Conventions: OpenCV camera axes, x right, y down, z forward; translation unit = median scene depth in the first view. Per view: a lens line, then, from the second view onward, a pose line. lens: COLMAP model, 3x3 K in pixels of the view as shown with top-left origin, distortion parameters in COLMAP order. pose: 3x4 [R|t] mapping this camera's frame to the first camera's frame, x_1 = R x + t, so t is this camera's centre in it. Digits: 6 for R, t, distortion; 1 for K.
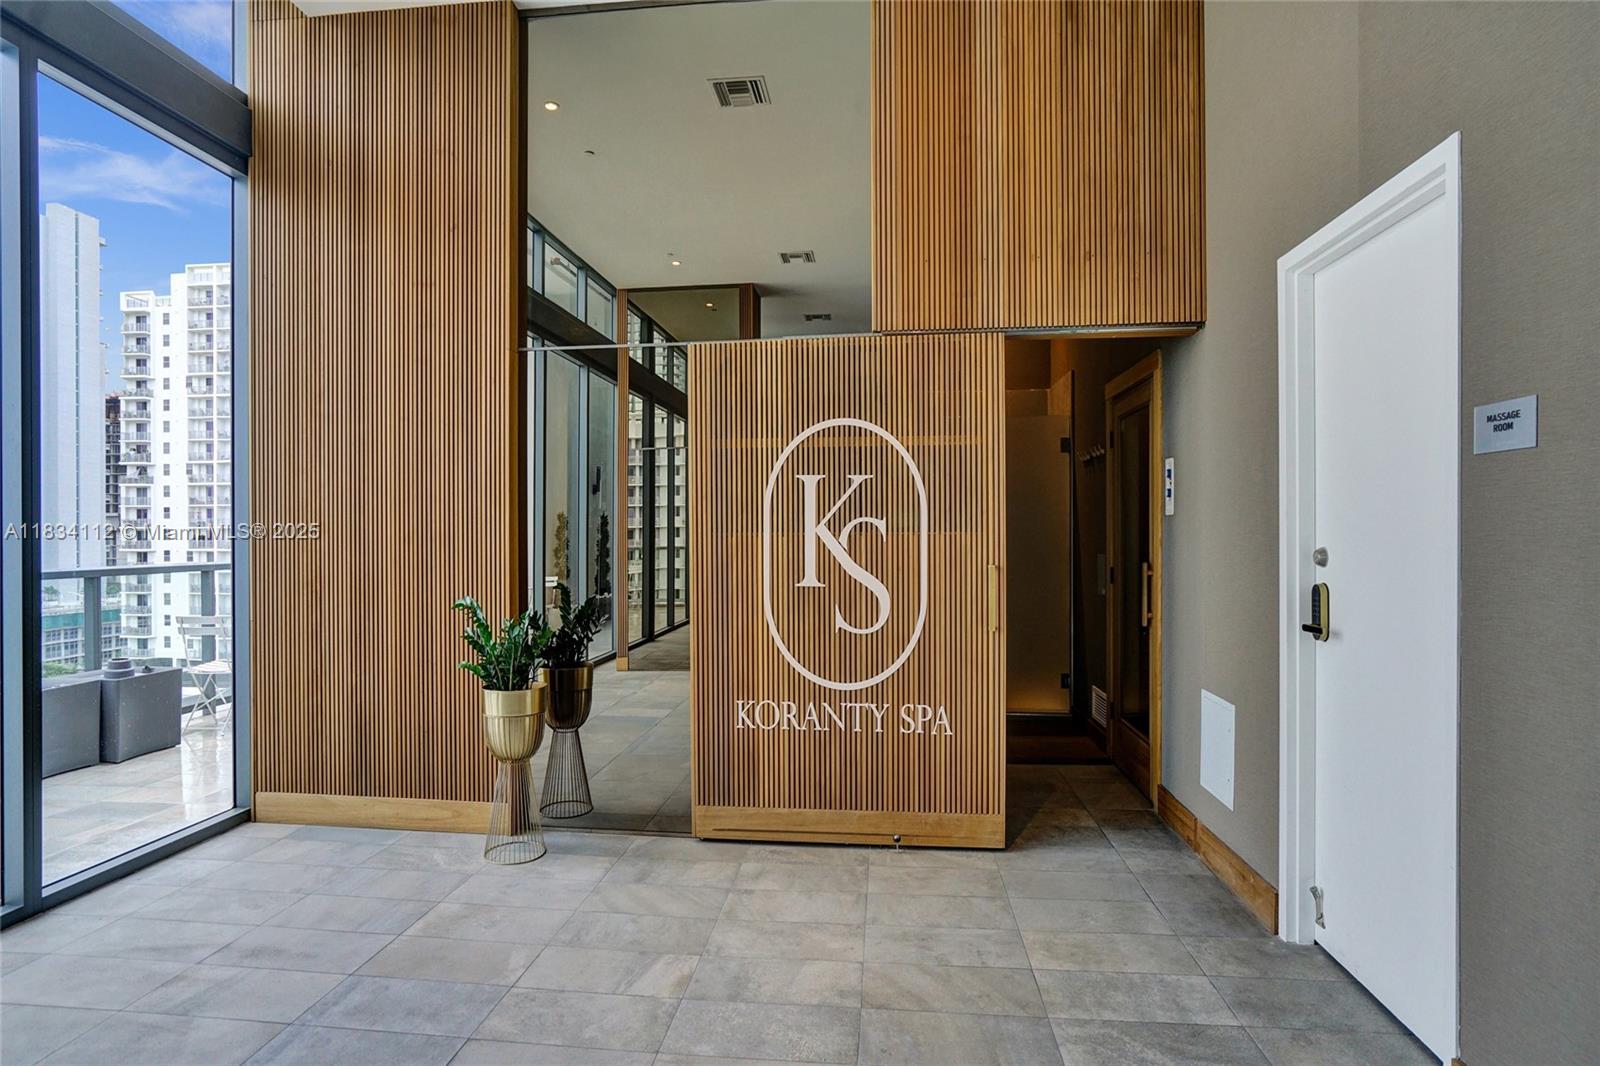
lens RADIAL K [[828.5, 0, 800.0], [0, 828.5, 533.0], [0, 0, 1]] dist [0.000124, 0.000017]
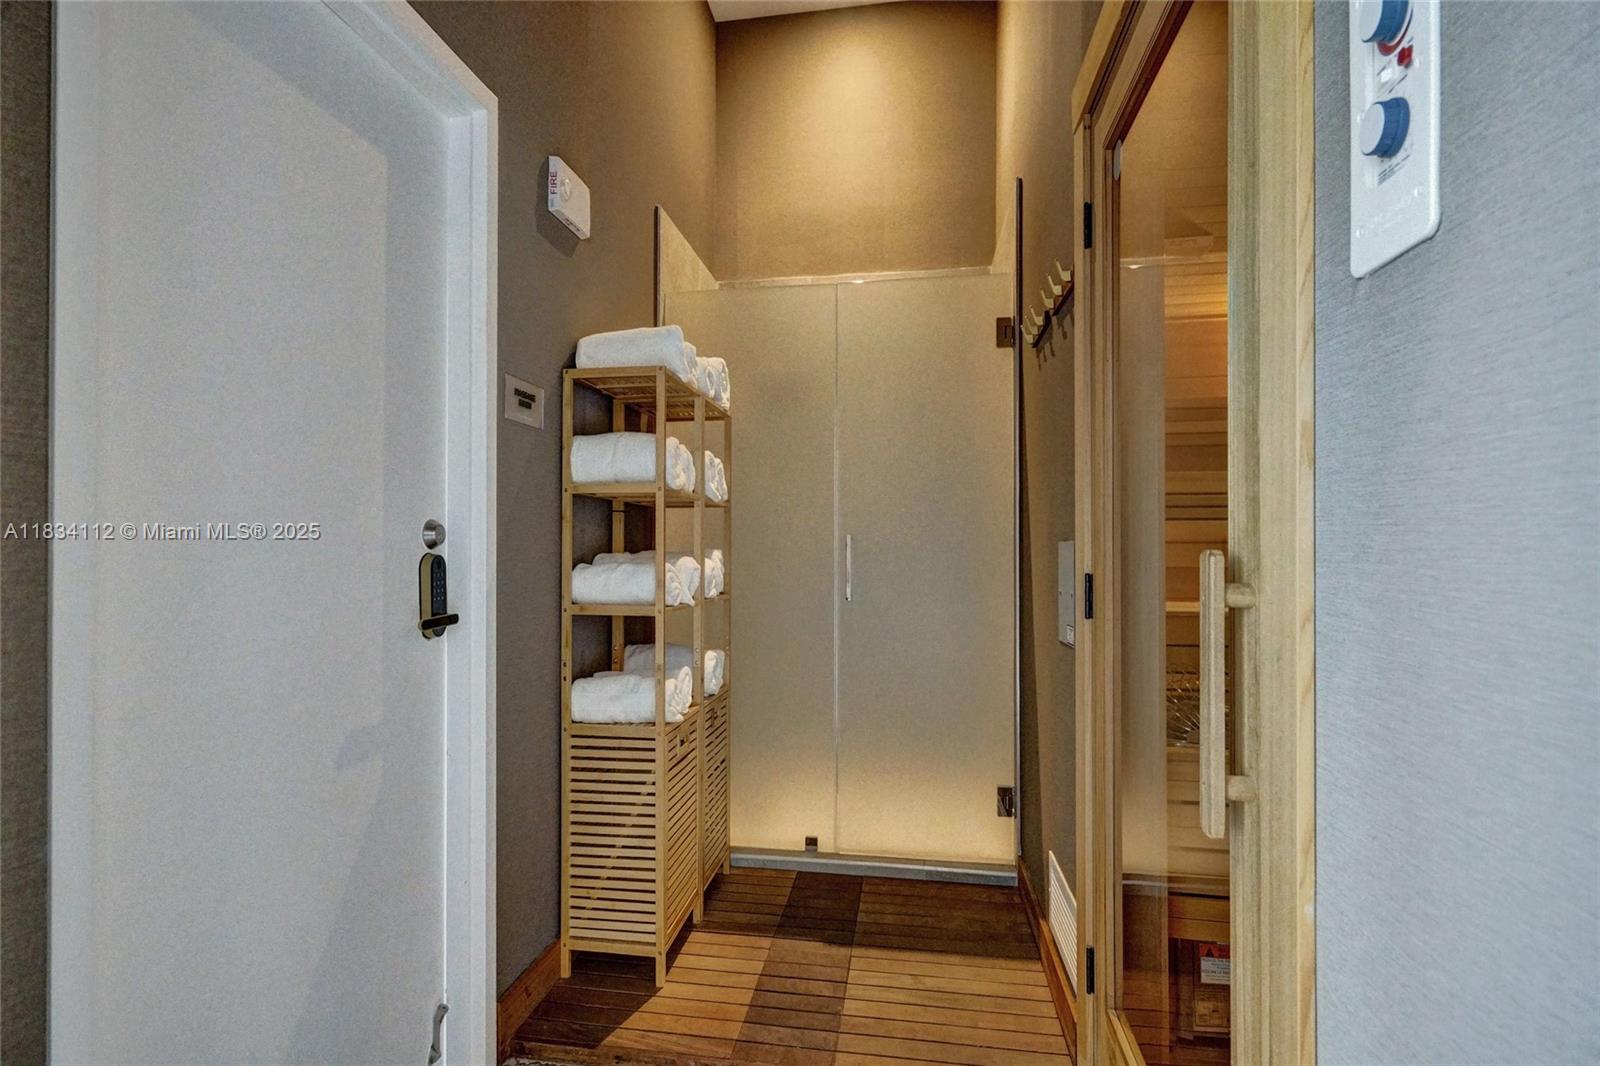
lens RADIAL K [[734.4, 0, 800.0], [0, 734.4, 533.0], [0, 0, 1]] dist [-0.000866, -0.000154]
pose [[0.999032, 0.003489, -0.043848, 0.288018], [-0.003954, 0.999937, -0.010525, 0.030310], [0.043809, 0.010688, 0.998983, 0.732875]]
